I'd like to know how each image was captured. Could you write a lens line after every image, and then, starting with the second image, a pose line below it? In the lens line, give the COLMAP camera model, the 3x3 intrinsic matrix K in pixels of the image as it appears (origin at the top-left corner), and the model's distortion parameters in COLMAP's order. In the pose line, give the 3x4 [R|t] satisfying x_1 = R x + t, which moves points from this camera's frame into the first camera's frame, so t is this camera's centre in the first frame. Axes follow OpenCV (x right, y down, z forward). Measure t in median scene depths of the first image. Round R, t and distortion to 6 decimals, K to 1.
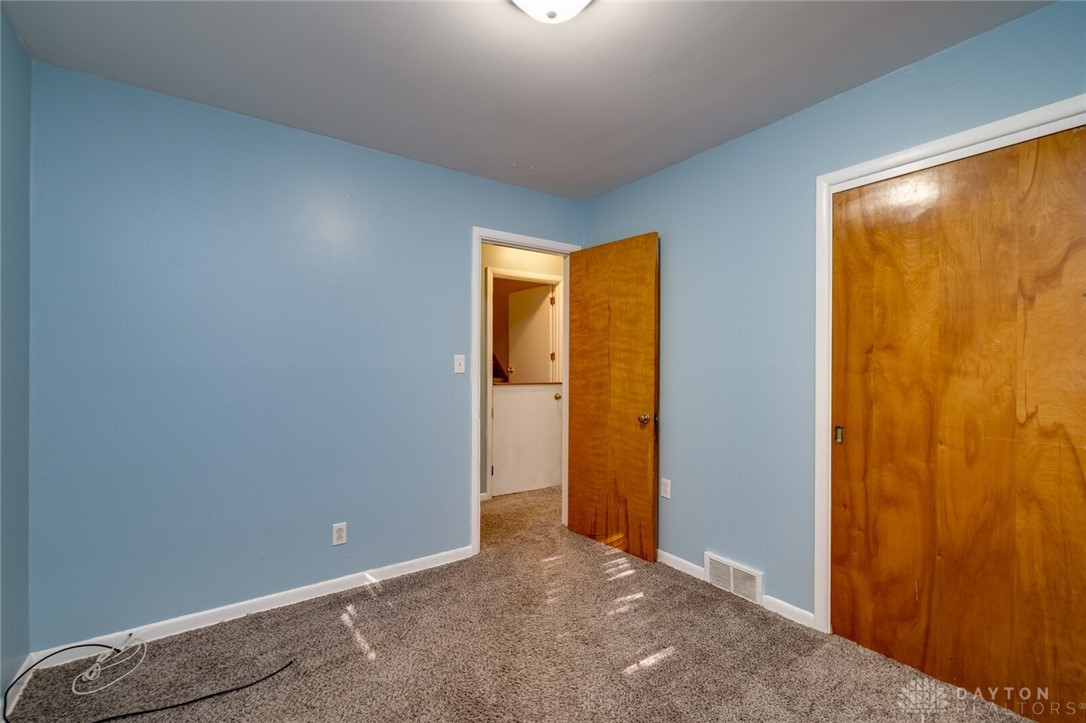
lens RADIAL K [[473.2, 0, 540.2], [0, 473.2, 363.2], [0, 0, 1]] dist [0.002380, -0.000048]
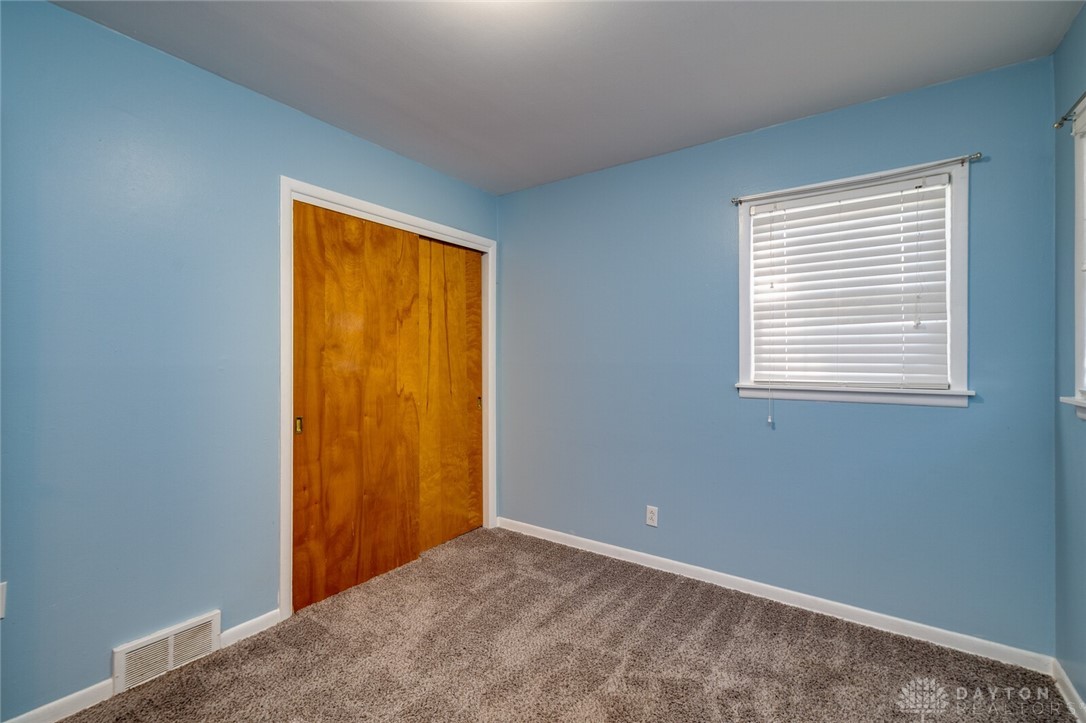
lens RADIAL K [[473.2, 0, 540.4], [0, 473.2, 360.2], [0, 0, 1]] dist [0.002380, -0.000048]
pose [[-0.338994, -0.004993, 0.940775, -0.611486], [-0.003803, 0.999985, 0.003937, -0.004694], [-0.940781, -0.002243, -0.339008, 0.899589]]
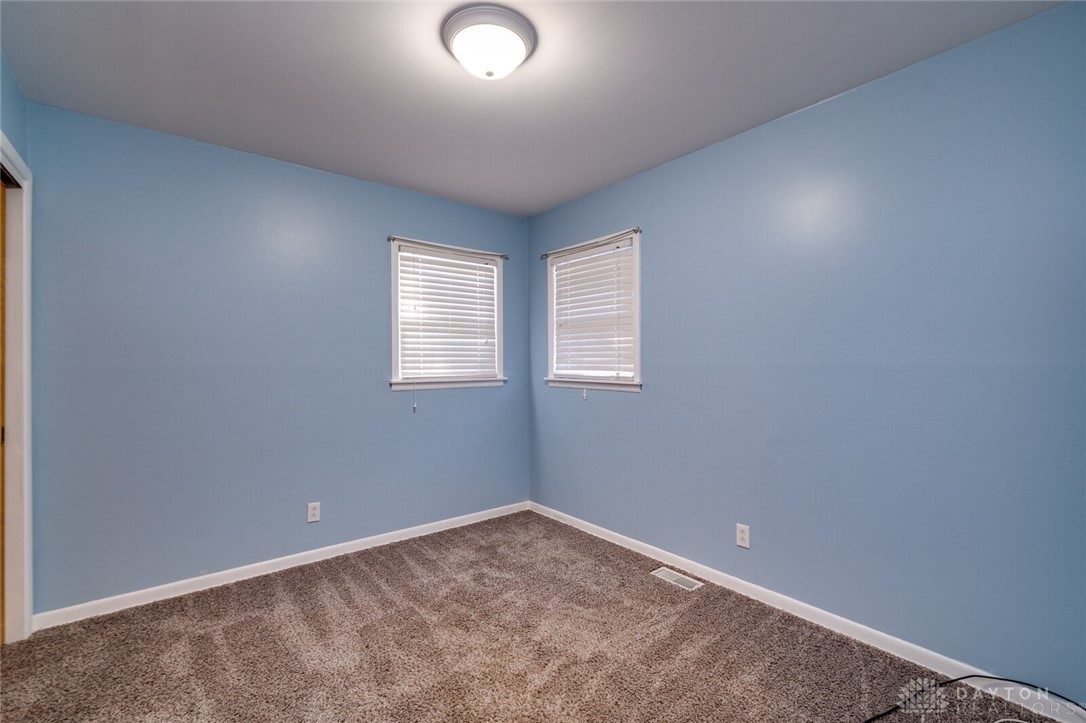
lens RADIAL K [[473.2, 0, 543.1], [0, 473.2, 359.9], [0, 0, 1]] dist [0.002380, -0.000048]
pose [[-0.998096, 0.000481, -0.061685, -0.064186], [0.000903, 0.999976, -0.006819, 0.002236], [0.061680, -0.006862, -0.998072, 1.563731]]
